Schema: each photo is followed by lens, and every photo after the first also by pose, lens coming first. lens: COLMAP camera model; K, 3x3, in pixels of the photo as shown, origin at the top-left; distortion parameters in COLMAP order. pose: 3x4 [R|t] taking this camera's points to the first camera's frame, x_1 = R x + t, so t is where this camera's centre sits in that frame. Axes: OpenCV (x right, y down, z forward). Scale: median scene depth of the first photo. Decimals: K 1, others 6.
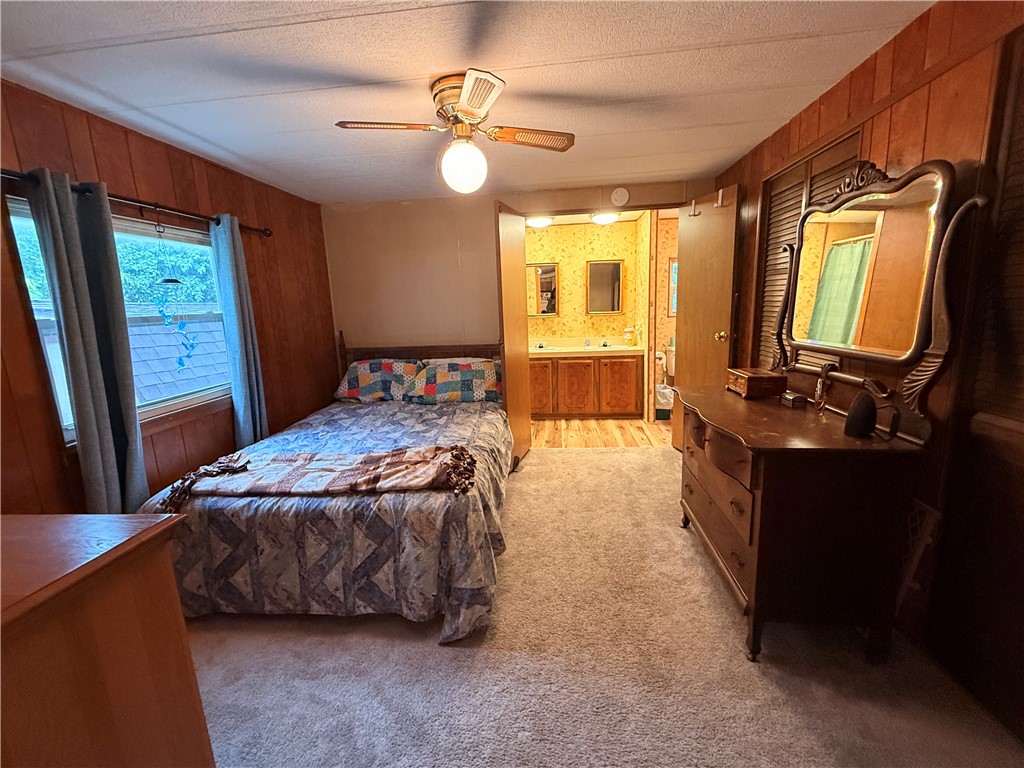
lens RADIAL K [[431.4, 0, 511.6], [0, 431.4, 384.8], [0, 0, 1]] dist [0.001199, -0.000616]
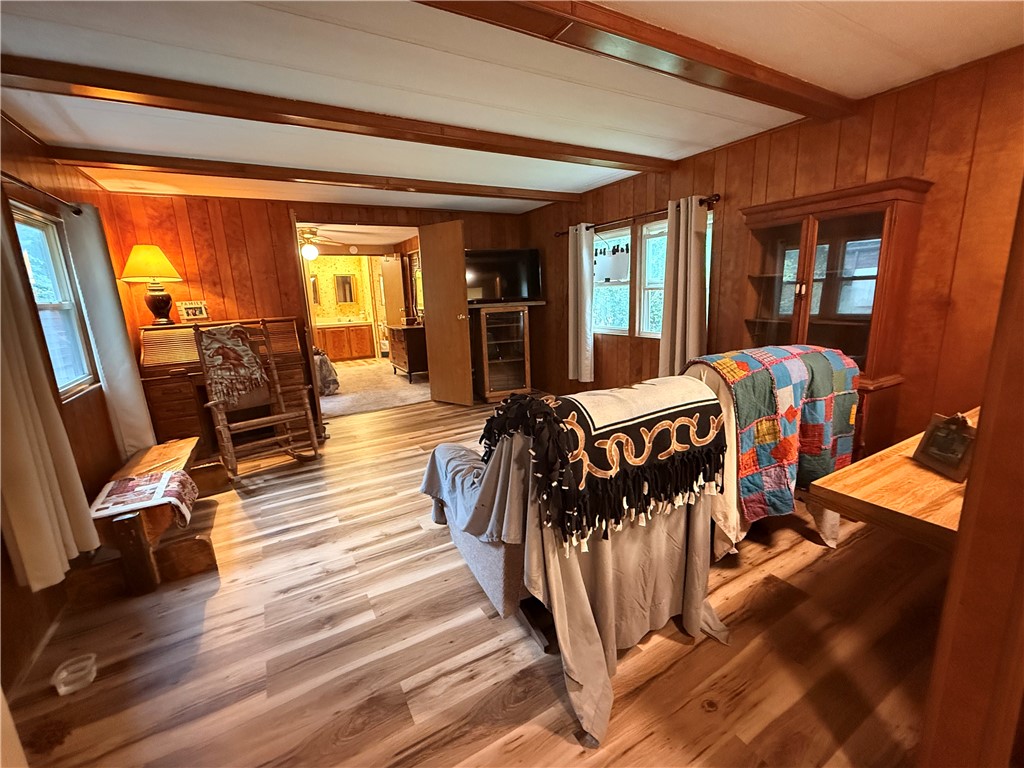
lens RADIAL K [[431.4, 0, 507.4], [0, 431.4, 381.1], [0, 0, 1]] dist [0.001199, -0.000616]
pose [[0.814152, -0.110364, 0.570067, -0.586786], [0.114080, 0.993039, 0.029326, 0.347305], [-0.569335, 0.041157, 0.821074, -1.647198]]
